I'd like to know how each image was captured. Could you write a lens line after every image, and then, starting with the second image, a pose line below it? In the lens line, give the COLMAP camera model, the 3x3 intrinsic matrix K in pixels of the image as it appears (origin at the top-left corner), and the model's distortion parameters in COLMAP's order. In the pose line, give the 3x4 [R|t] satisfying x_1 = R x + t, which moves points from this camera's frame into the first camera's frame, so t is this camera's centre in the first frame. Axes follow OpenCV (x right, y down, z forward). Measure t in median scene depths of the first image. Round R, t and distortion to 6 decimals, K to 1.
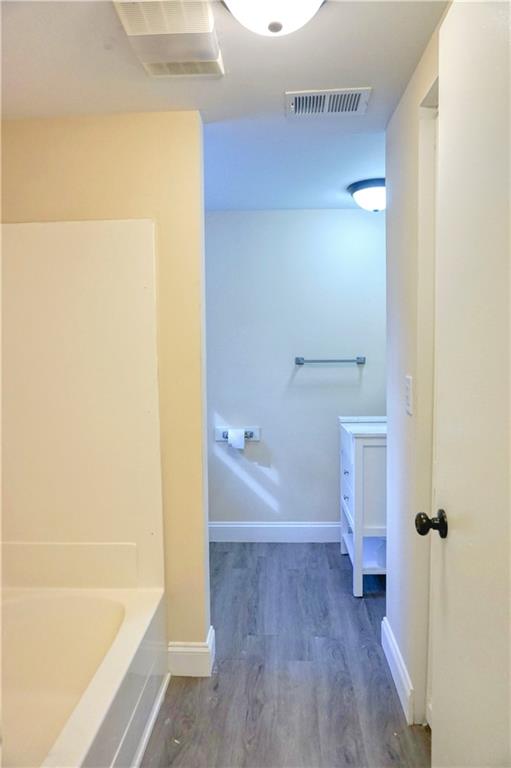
lens RADIAL K [[531.0, 0, 255.5], [0, 531.0, 384.0], [0, 0, 1]] dist [-0.004303, -0.001371]
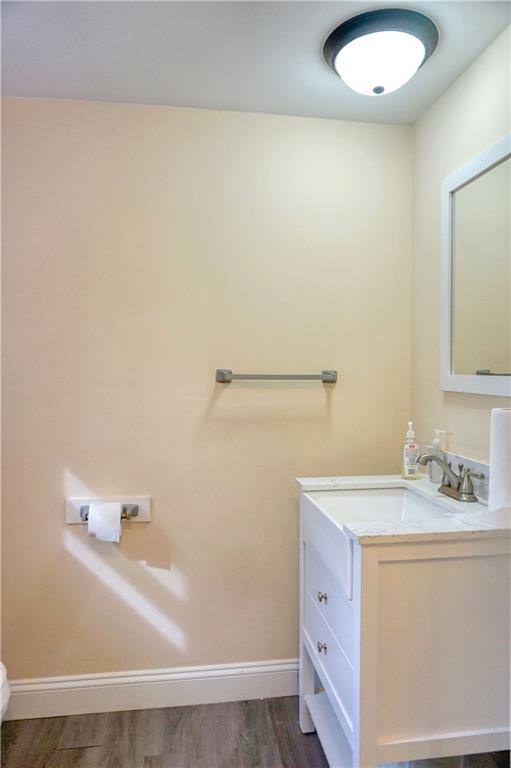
lens RADIAL K [[531.0, 0, 255.5], [0, 531.0, 384.0], [0, 0, 1]] dist [-0.004303, -0.001371]
pose [[0.982006, 0.005071, 0.188780, 0.010629], [0.002809, 0.999137, -0.041451, -0.012246], [-0.188827, 0.041236, 0.981144, 0.444368]]
